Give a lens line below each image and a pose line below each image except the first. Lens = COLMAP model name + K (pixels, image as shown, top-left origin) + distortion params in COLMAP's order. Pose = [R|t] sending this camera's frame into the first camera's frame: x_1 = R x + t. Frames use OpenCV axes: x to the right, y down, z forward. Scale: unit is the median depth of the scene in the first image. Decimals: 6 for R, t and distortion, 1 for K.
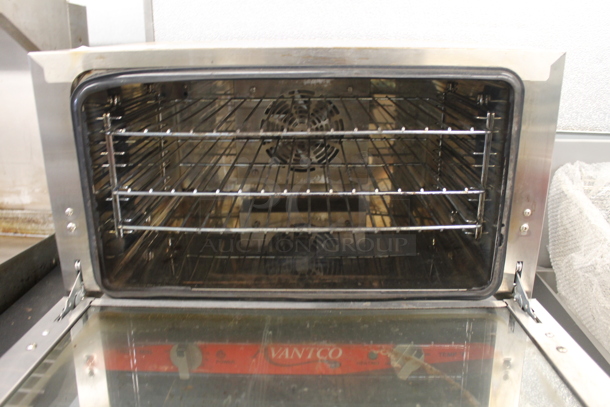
lens RADIAL K [[508.5, 0, 305.0], [0, 508.5, 203.5], [0, 0, 1]] dist [-0.119652, 0.061041]
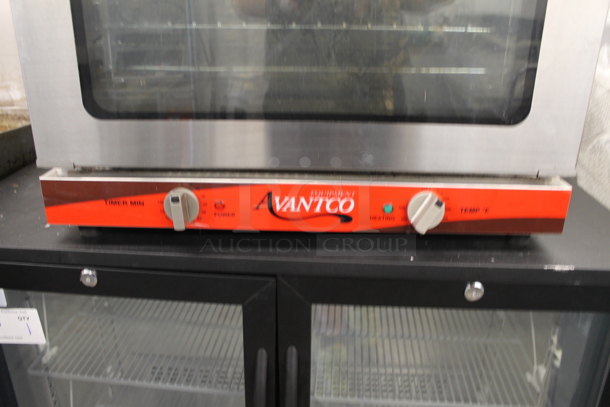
lens RADIAL K [[508.5, 0, 305.0], [0, 508.5, 203.5], [0, 0, 1]] dist [-0.119652, 0.061041]
pose [[0.999857, 0.016892, 0.000615, -0.009580], [-0.016890, 0.996958, 0.076085, 0.145972], [0.000672, -0.076085, 0.997101, 0.056972]]
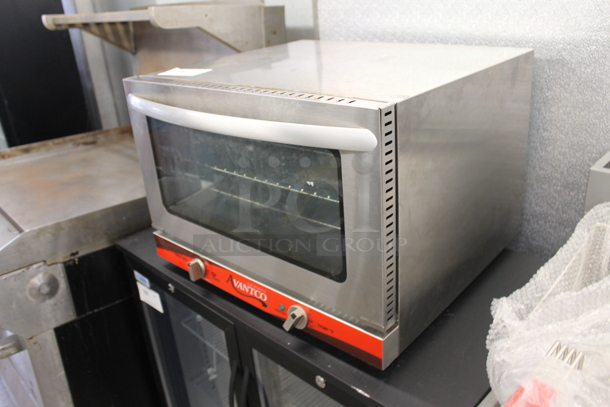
lens RADIAL K [[506.1, 0, 312.3], [0, 506.1, 200.8], [0, 0, 1]] dist [-0.111452, 0.010102]
pose [[0.764286, 0.215482, -0.607811, 0.637667], [-0.140064, 0.975490, 0.169710, -0.152531], [0.629483, -0.044574, 0.775734, -0.013726]]
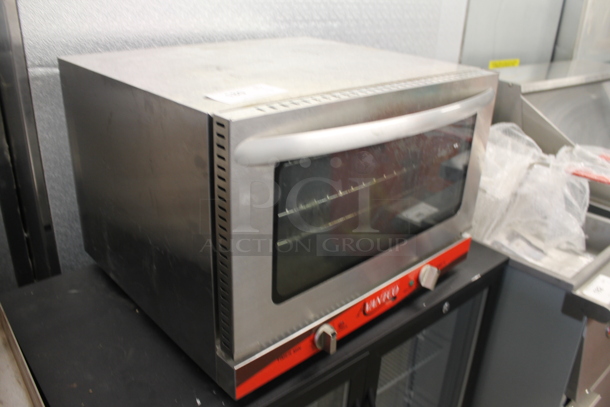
lens RADIAL K [[508.5, 0, 305.0], [0, 508.5, 203.5], [0, 0, 1]] dist [-0.119652, 0.061041]
pose [[0.719099, -0.258145, 0.645181, -0.646067], [0.180628, 0.965963, 0.185172, -0.168394], [-0.671022, -0.016619, 0.741251, 0.065340]]
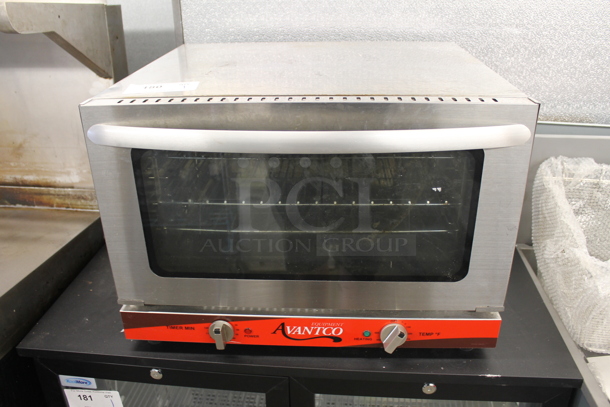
lens RADIAL K [[506.1, 0, 312.3], [0, 506.1, 200.8], [0, 0, 1]] dist [-0.111452, 0.010102]
pose [[0.999432, 0.005711, -0.033205, 0.024214], [-0.001580, 0.992391, 0.123117, -0.121740], [0.033655, -0.122994, 0.991837, -0.147607]]
